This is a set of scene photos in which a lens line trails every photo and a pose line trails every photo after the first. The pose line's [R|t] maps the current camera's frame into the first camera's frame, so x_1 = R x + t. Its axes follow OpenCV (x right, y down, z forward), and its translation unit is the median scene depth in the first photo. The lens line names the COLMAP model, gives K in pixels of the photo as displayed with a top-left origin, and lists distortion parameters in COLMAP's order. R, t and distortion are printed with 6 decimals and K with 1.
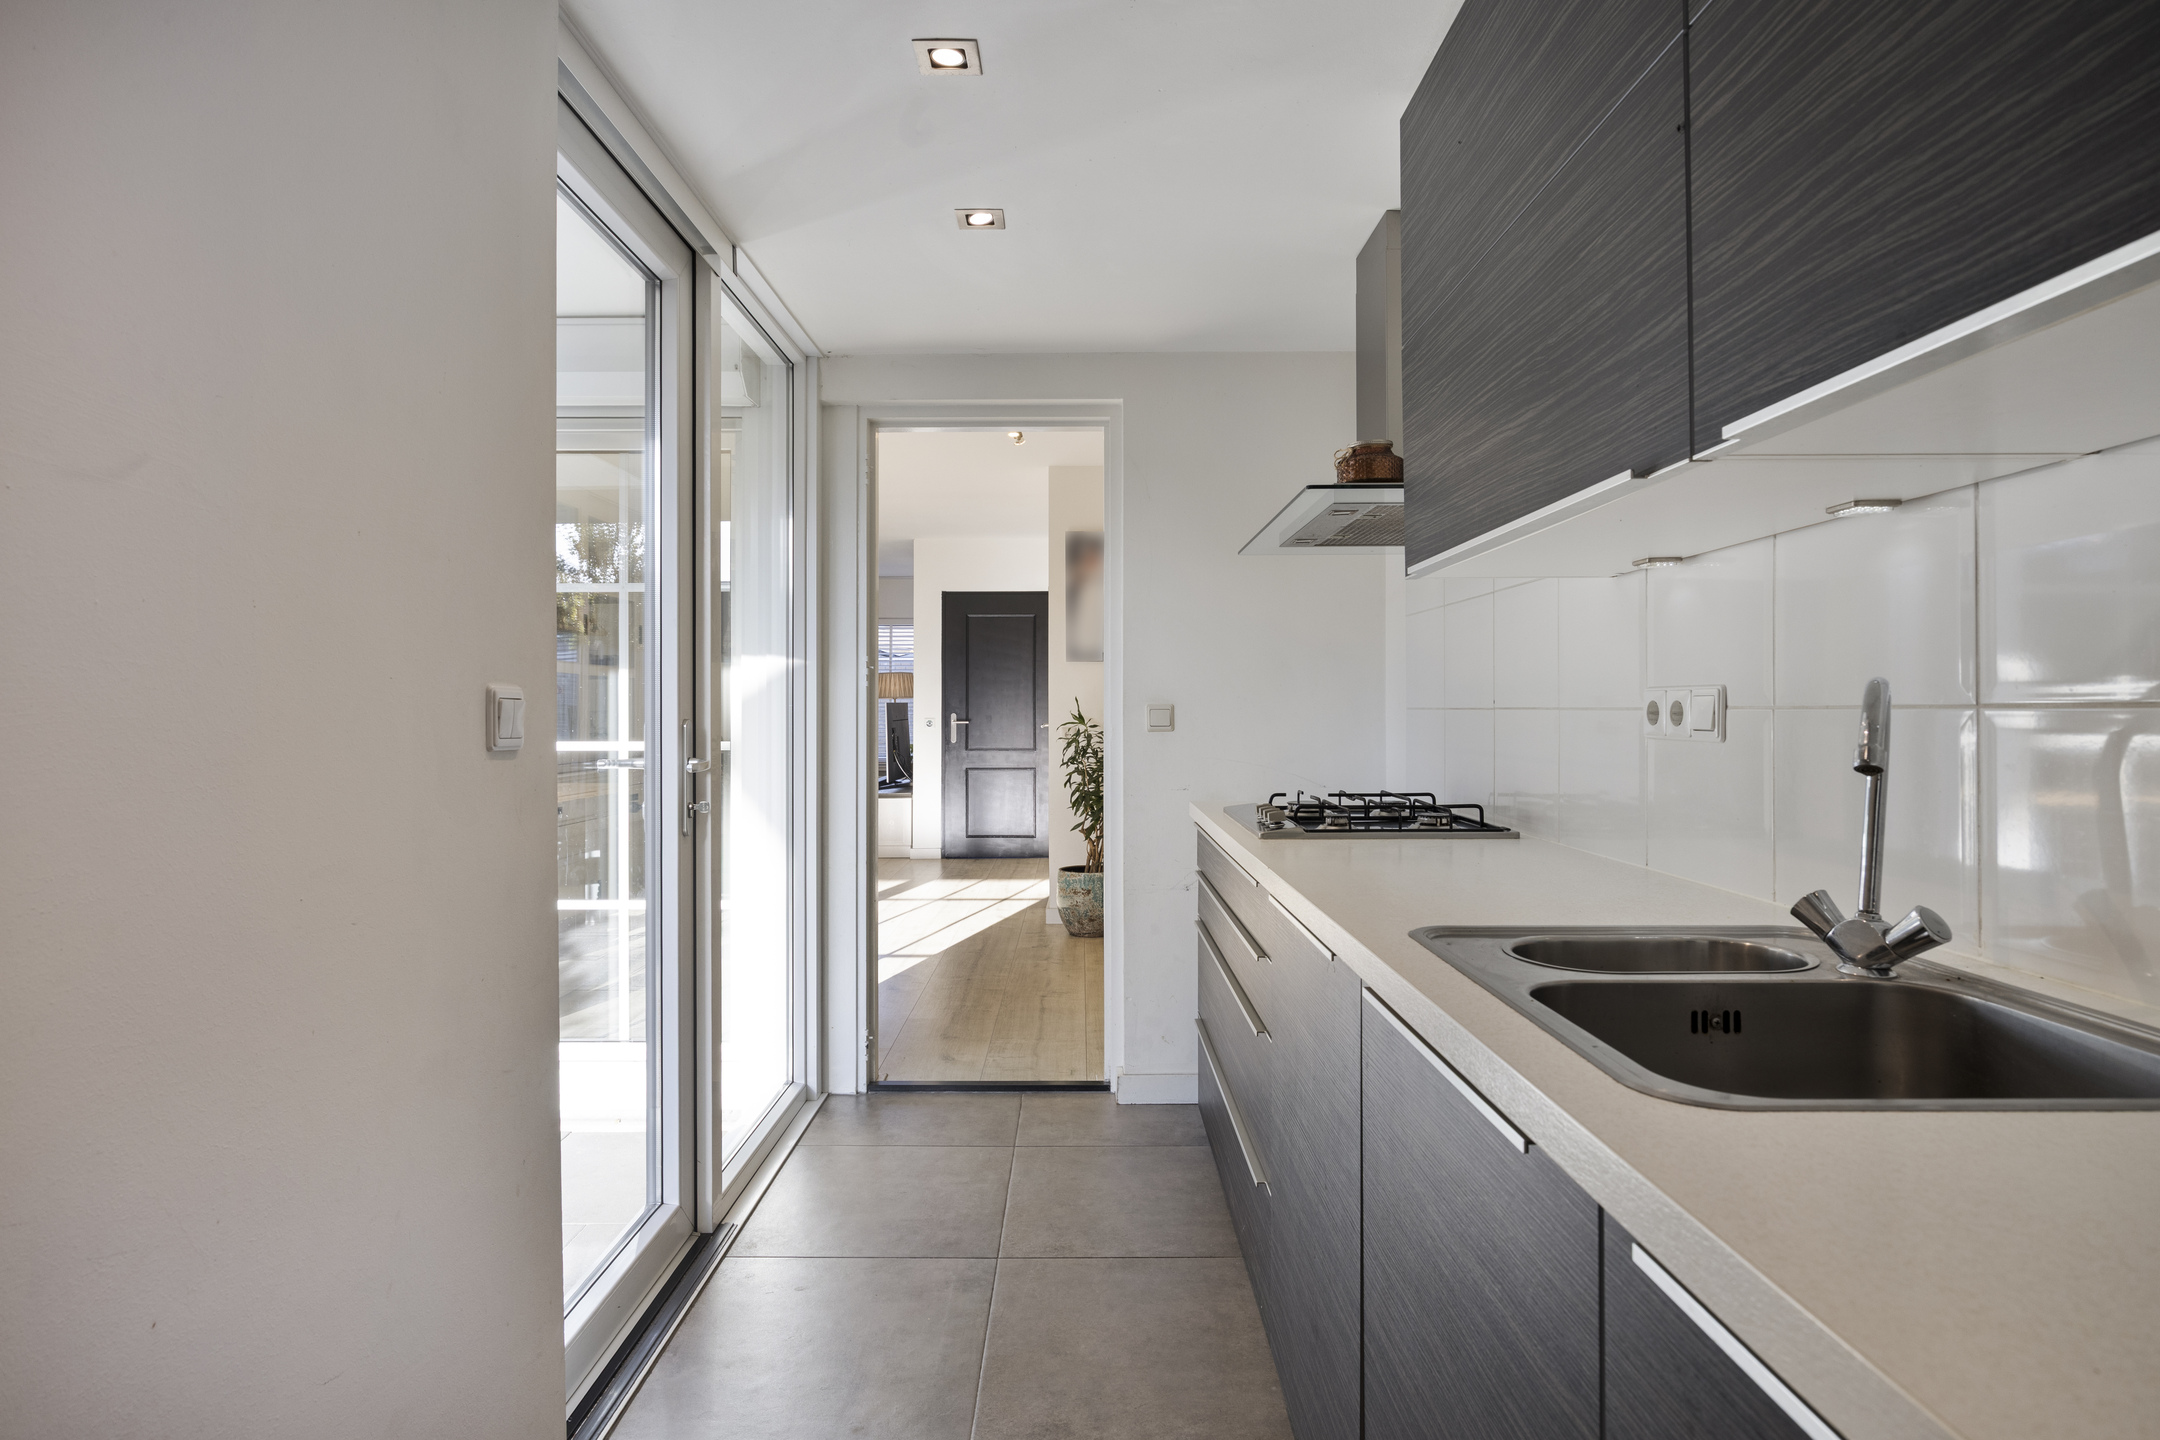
lens RADIAL K [[1165.7, 0, 1074.7], [0, 1165.7, 727.6], [0, 0, 1]] dist [0.000090, -0.000076]
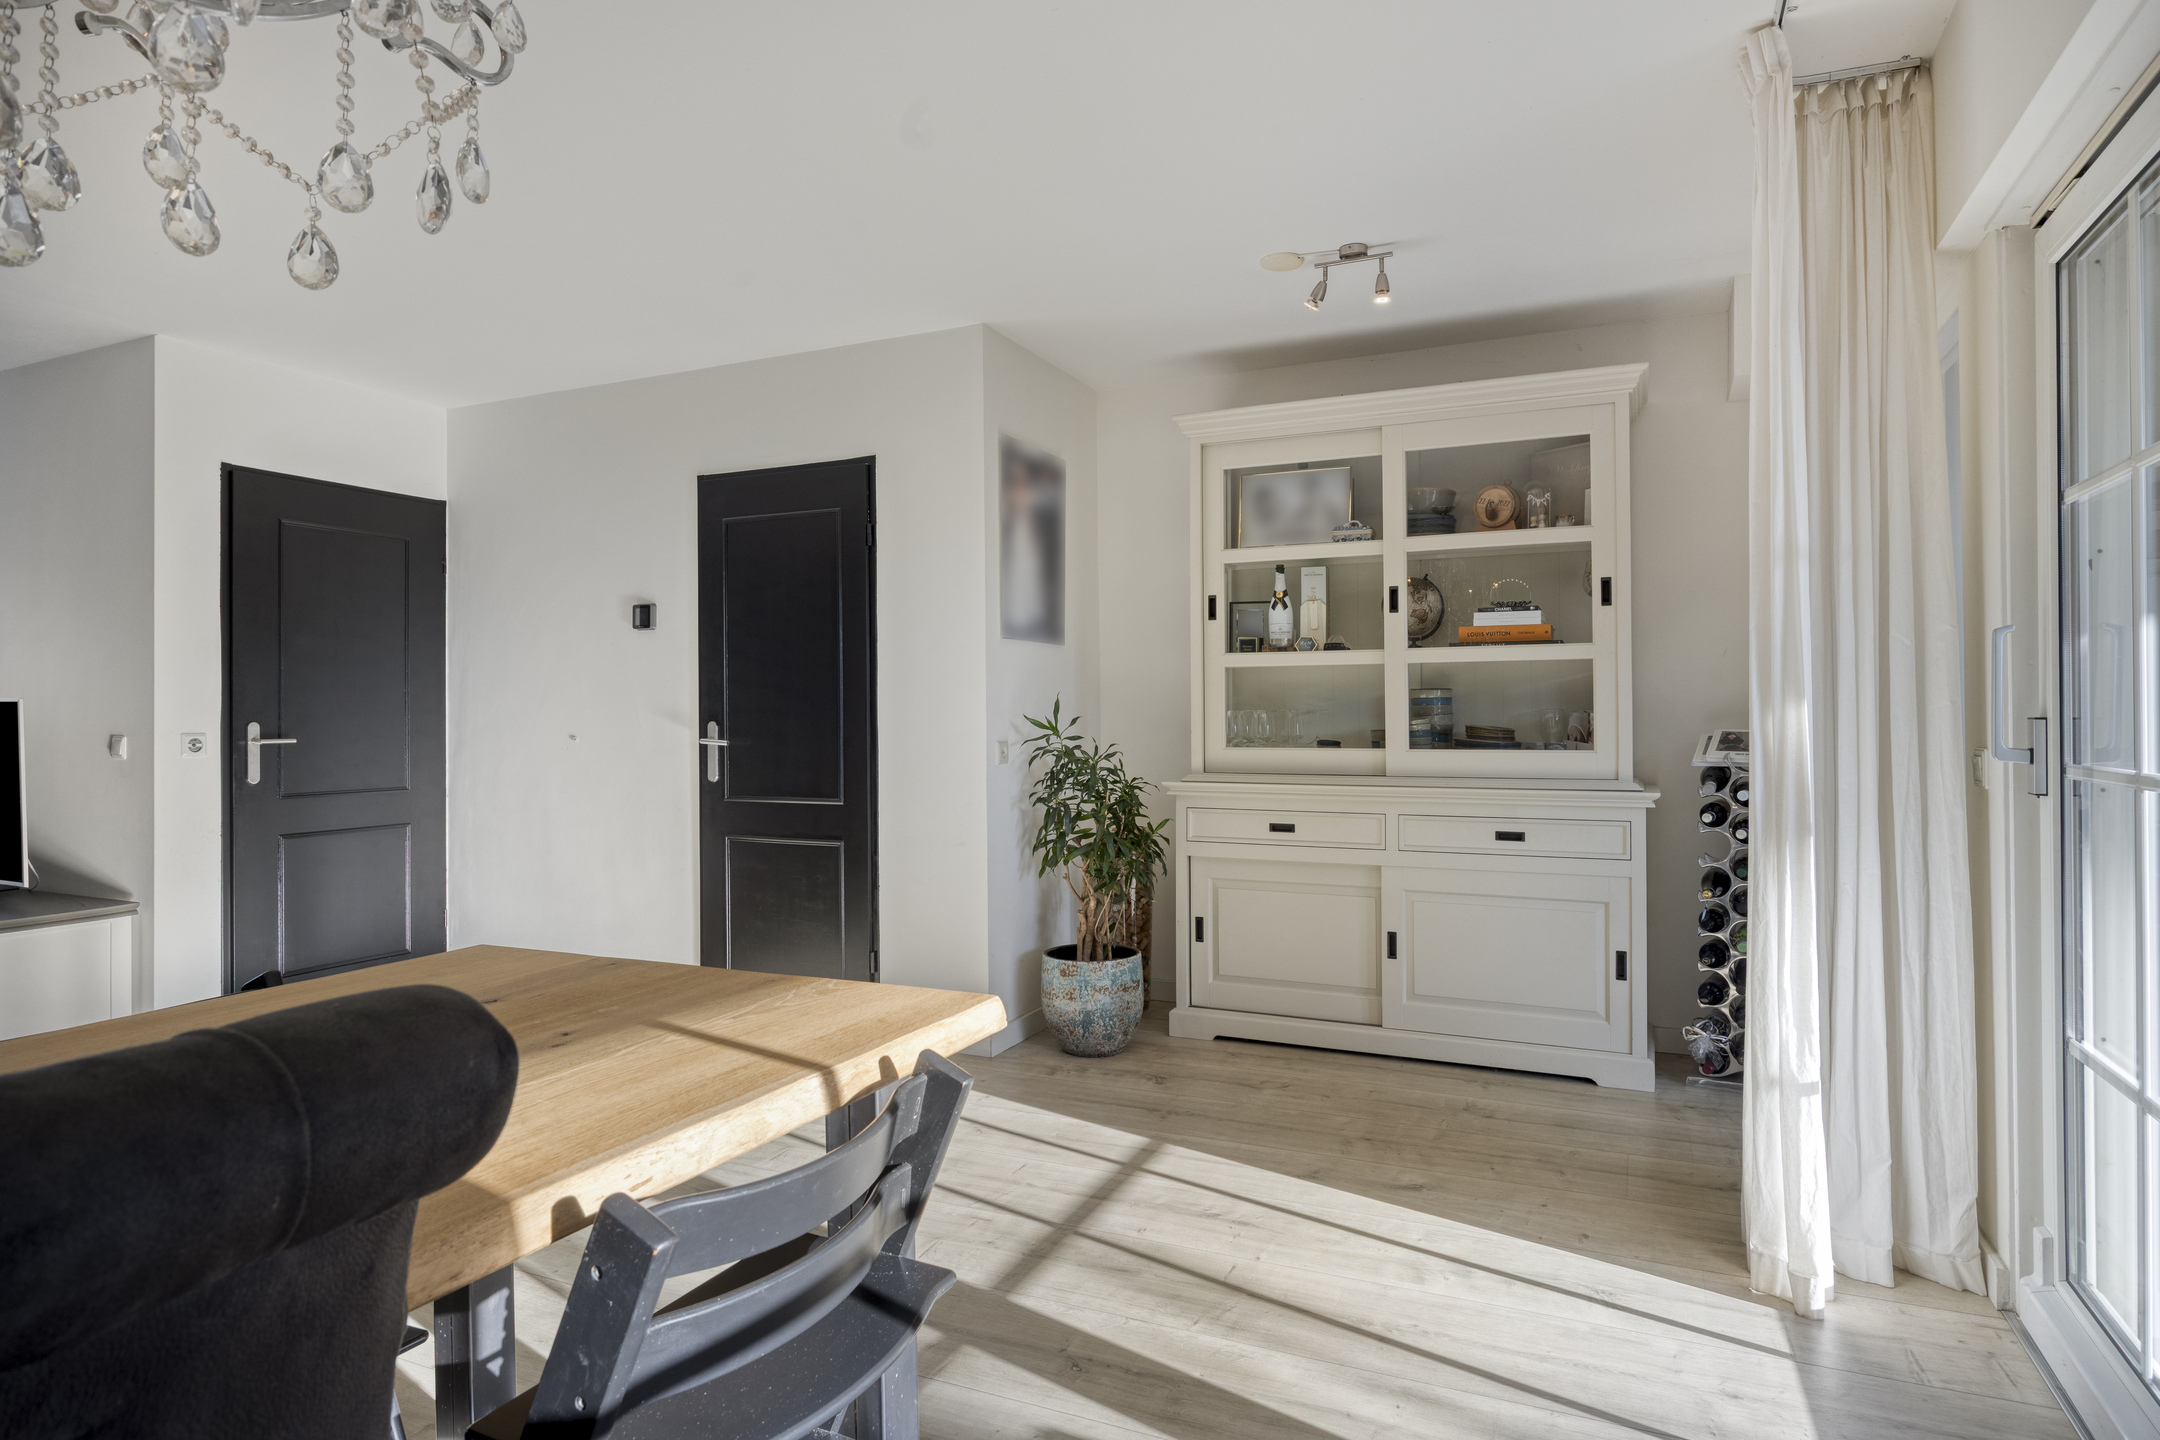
lens RADIAL K [[1229.9, 0, 1075.2], [0, 1229.9, 726.1], [0, 0, 1]] dist [0.000437, 0.000436]
pose [[0.424575, -0.021795, 0.905130, -0.416148], [-0.001073, 0.999697, 0.024576, -0.023574], [-0.905392, -0.011406, 0.424423, 0.479518]]
